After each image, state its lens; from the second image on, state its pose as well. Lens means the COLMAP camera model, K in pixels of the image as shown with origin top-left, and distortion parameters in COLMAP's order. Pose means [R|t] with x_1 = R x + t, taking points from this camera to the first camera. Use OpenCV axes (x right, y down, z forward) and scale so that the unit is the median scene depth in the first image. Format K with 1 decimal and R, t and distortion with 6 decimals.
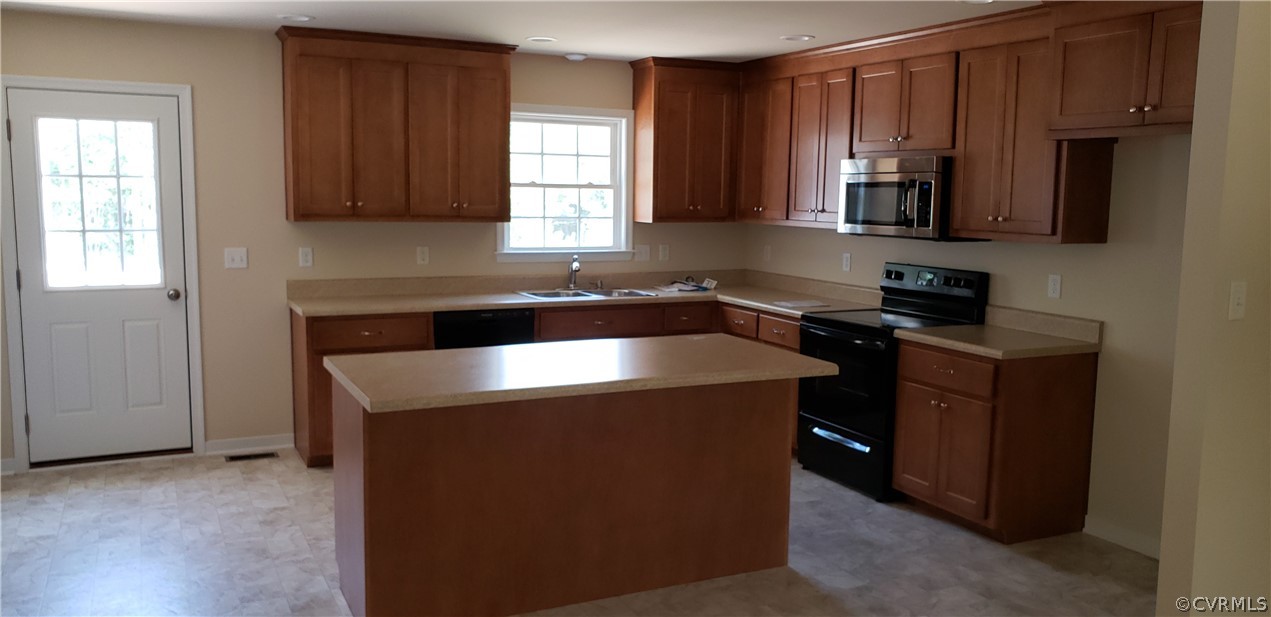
lens RADIAL K [[998.9, 0, 632.7], [0, 998.9, 315.1], [0, 0, 1]] dist [0.030234, -0.033170]
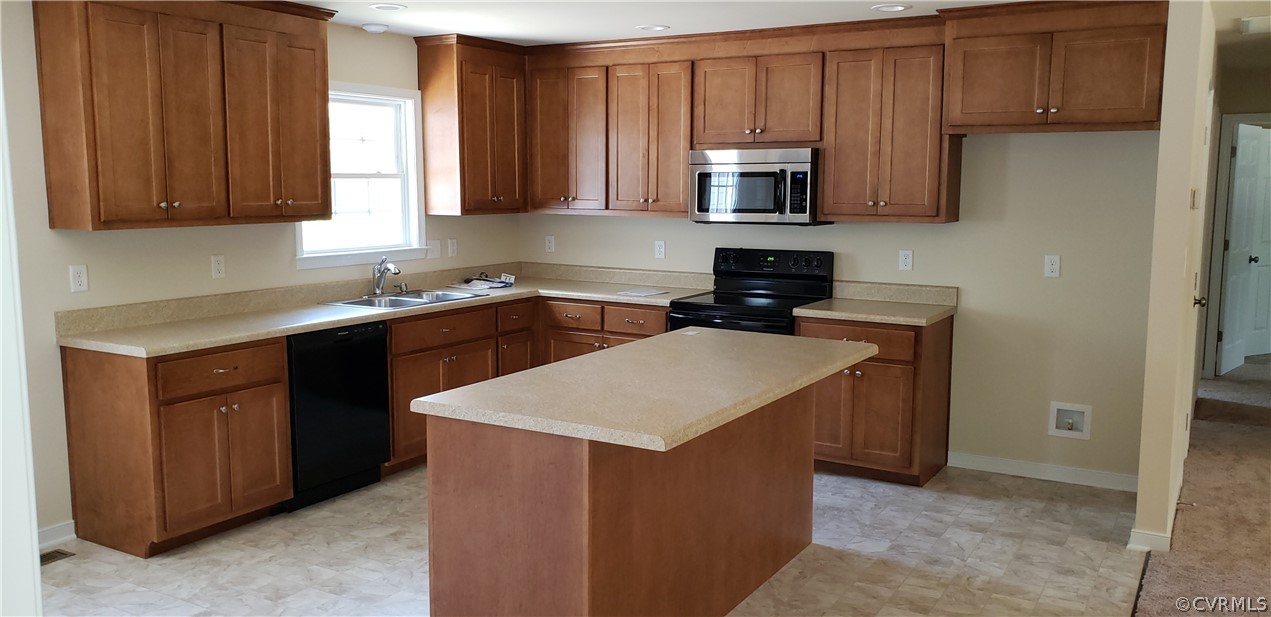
lens RADIAL K [[998.9, 0, 627.7], [0, 998.9, 310.9], [0, 0, 1]] dist [0.030234, -0.033170]
pose [[0.837382, -0.083496, 0.540204, -0.414070], [0.076678, 0.996436, 0.035154, -0.030962], [-0.541214, 0.011985, 0.840800, 0.172757]]
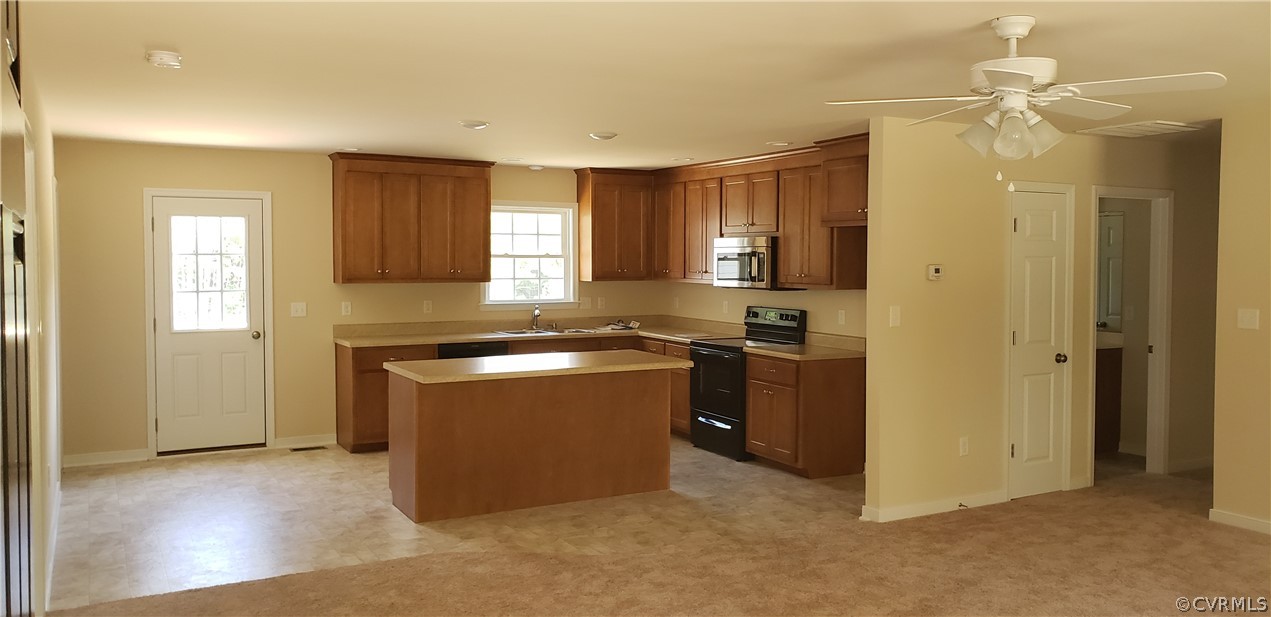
lens RADIAL K [[998.9, 0, 665.8], [0, 998.9, 295.1], [0, 0, 1]] dist [0.030234, -0.033170]
pose [[0.997546, -0.013632, 0.068668, 0.031602], [0.019385, 0.996292, -0.083825, 0.054762], [-0.067270, 0.084950, 0.994112, -0.479505]]
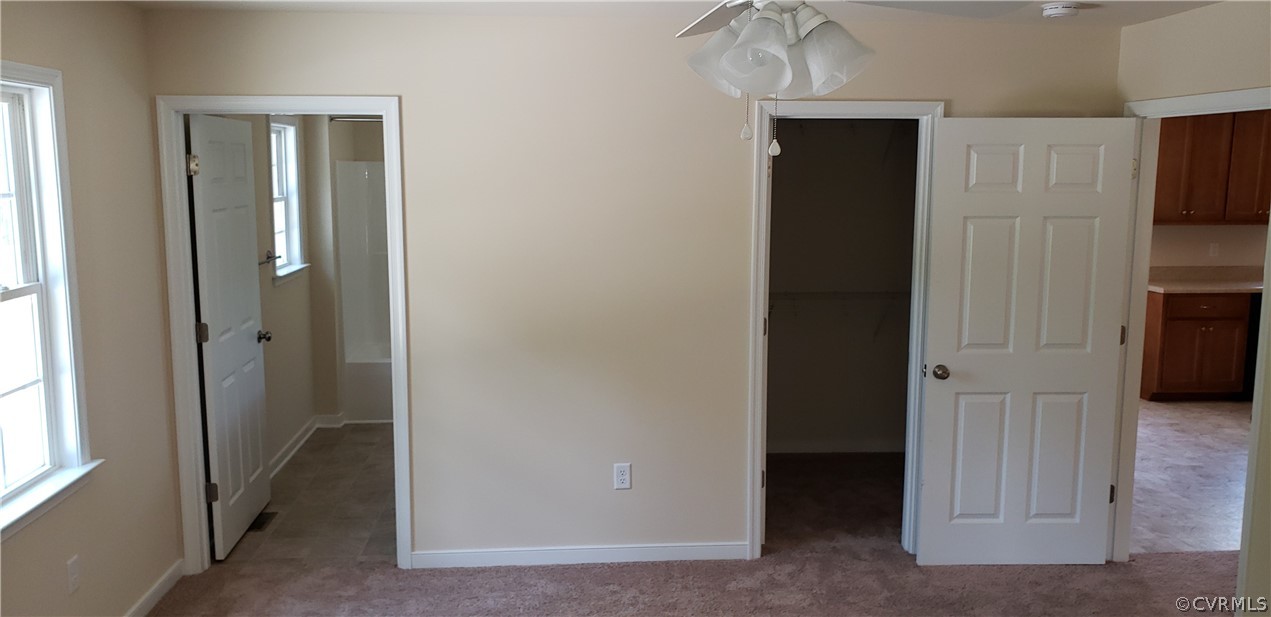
lens RADIAL K [[998.9, 0, 624.7], [0, 998.9, 310.2], [0, 0, 1]] dist [0.030234, -0.033170]
pose [[0.933264, 0.036986, -0.357282, -0.510719], [-0.032644, 0.999302, 0.018179, 0.023021], [0.357705, -0.005303, 0.933820, -0.565538]]
